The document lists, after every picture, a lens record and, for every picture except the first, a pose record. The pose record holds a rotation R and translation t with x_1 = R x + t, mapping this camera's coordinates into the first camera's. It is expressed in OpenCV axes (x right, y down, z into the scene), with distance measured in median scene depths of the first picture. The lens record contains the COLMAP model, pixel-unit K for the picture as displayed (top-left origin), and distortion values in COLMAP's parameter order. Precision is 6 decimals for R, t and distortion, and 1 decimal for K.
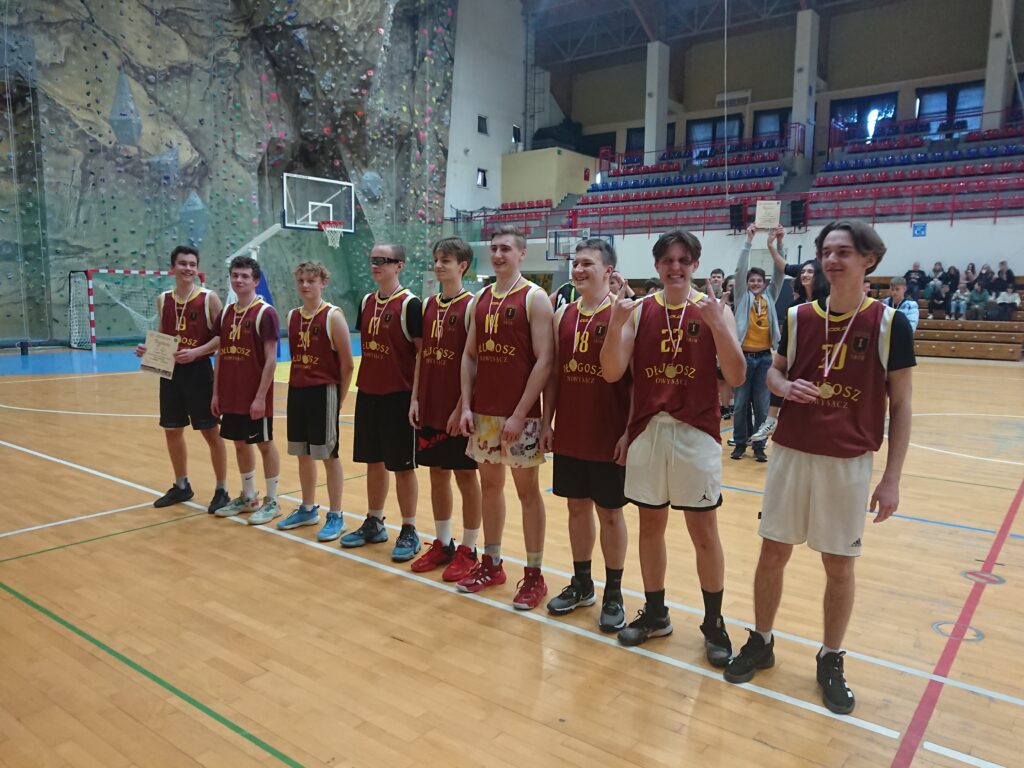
lens RADIAL K [[800.0, 0, 518.5], [0, 800.0, 373.2], [0, 0, 1]] dist [0.007052, 0.005994]
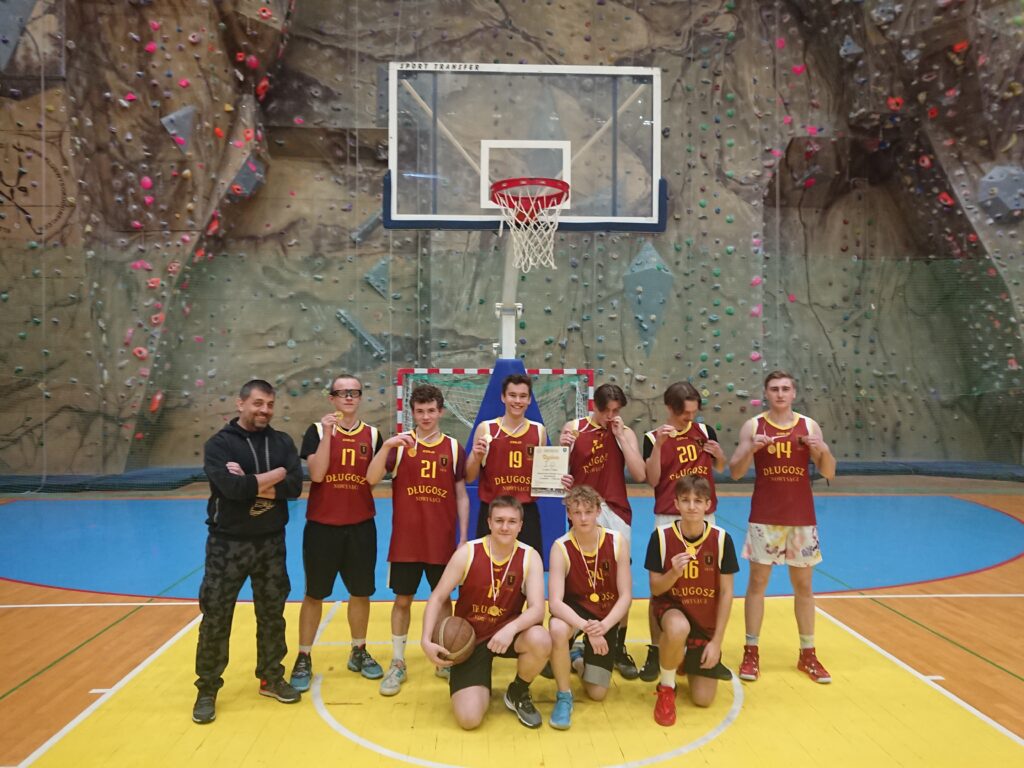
lens RADIAL K [[732.1, 0, 513.6], [0, 732.1, 379.5], [0, 0, 1]] dist [-0.002774, -0.005032]
pose [[0.635399, -0.010607, -0.772111, -0.024894], [-0.070794, 0.994894, -0.071927, -0.065271], [0.768932, 0.100363, 0.631404, 0.527118]]
